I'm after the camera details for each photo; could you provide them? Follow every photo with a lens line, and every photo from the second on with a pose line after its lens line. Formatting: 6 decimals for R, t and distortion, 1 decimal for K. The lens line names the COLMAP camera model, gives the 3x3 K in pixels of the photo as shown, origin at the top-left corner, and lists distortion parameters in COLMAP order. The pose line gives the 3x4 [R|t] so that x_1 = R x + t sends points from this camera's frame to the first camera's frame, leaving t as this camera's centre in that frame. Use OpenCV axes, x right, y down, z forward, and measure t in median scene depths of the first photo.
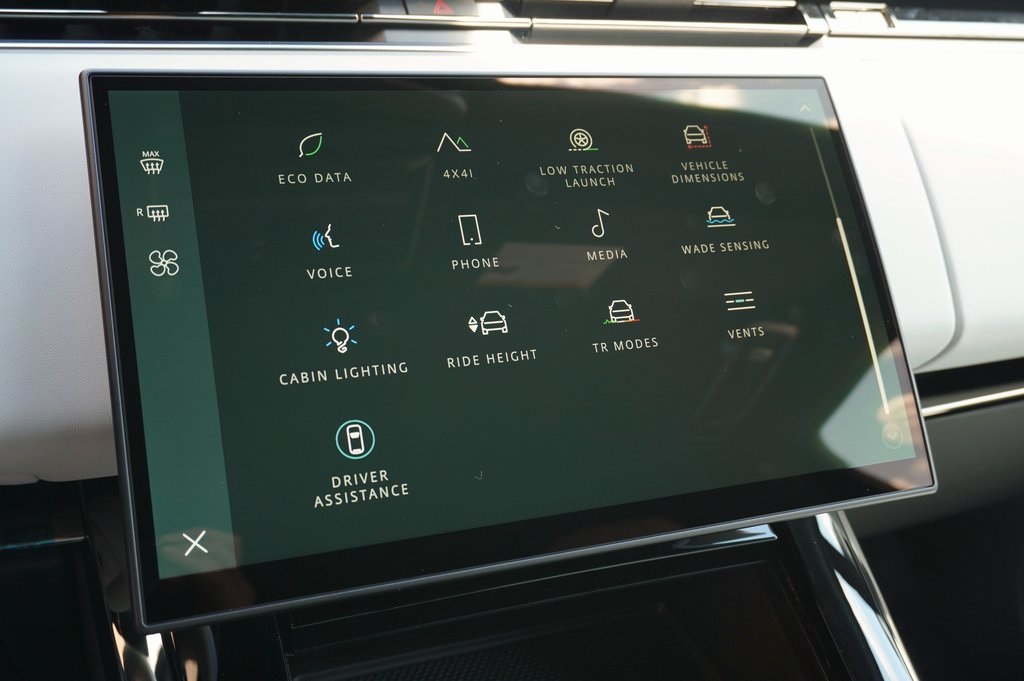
lens RADIAL K [[1056.5, 0, 511.4], [0, 1056.5, 342.8], [0, 0, 1]] dist [0.009311, 0.000000]
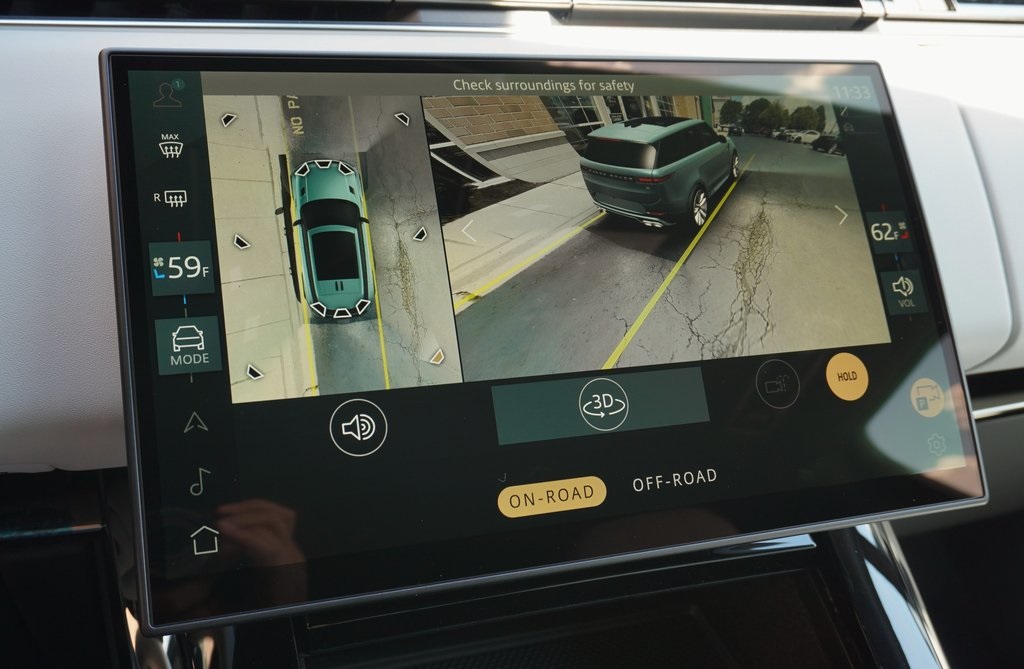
lens RADIAL K [[1045.2, 0, 511.6], [0, 1045.2, 336.7], [0, 0, 1]] dist [0.011228, 0.000000]
pose [[0.998827, 0.021401, -0.043444, 0.013107], [-0.020728, 0.999659, 0.015888, -0.014101], [0.043769, -0.014969, 0.998930, 0.044303]]
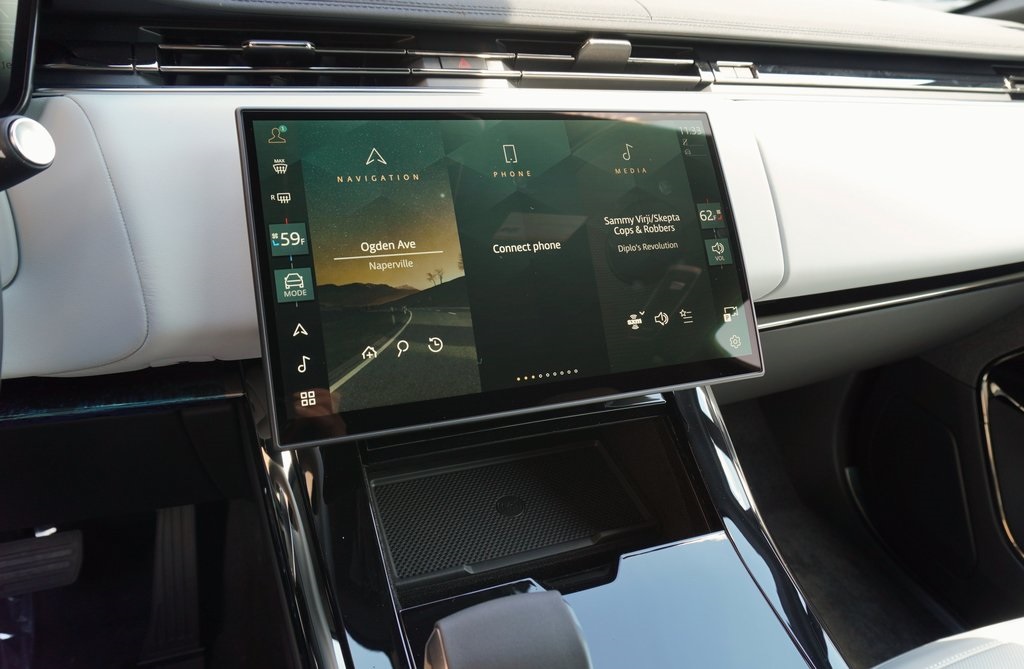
lens RADIAL K [[695.1, 0, 512.5], [0, 695.1, 332.9], [0, 0, 1]] dist [-0.024507, 0.020161]
pose [[0.999773, 0.015641, -0.014463, 0.028973], [-0.014344, 0.996208, 0.085815, -0.009633], [0.015751, -0.085588, 0.996206, -0.059852]]
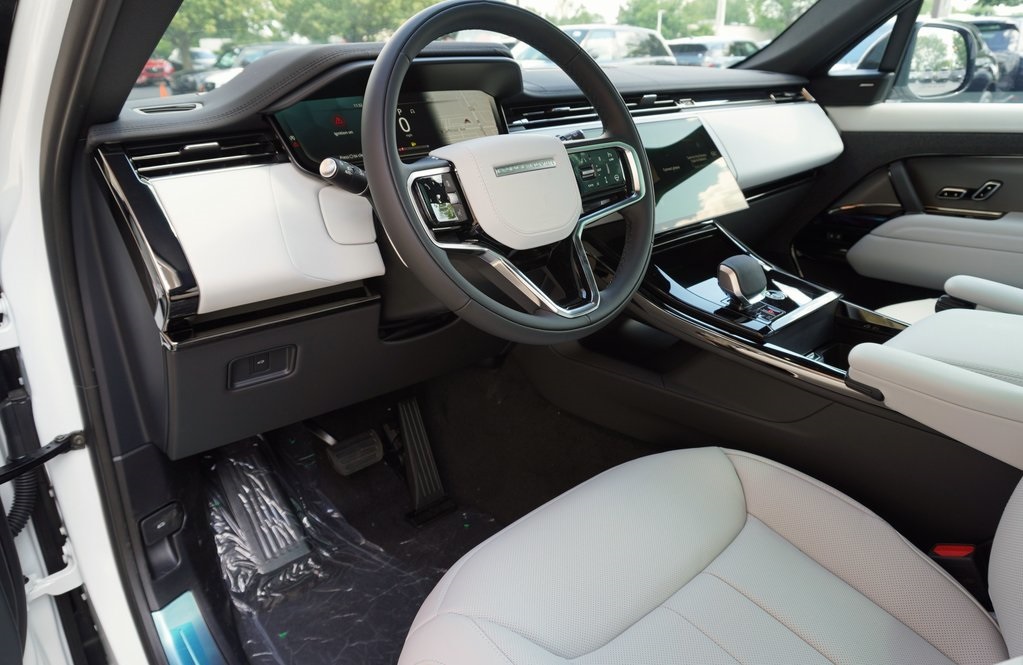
lens RADIAL K [[694.4, 0, 507.0], [0, 694.4, 332.6], [0, 0, 1]] dist [-0.024507, 0.020161]
pose [[0.935695, -0.203520, 0.288193, -1.359580], [0.207239, 0.978127, 0.017890, 0.364970], [-0.285530, 0.042985, 0.957405, -1.320597]]
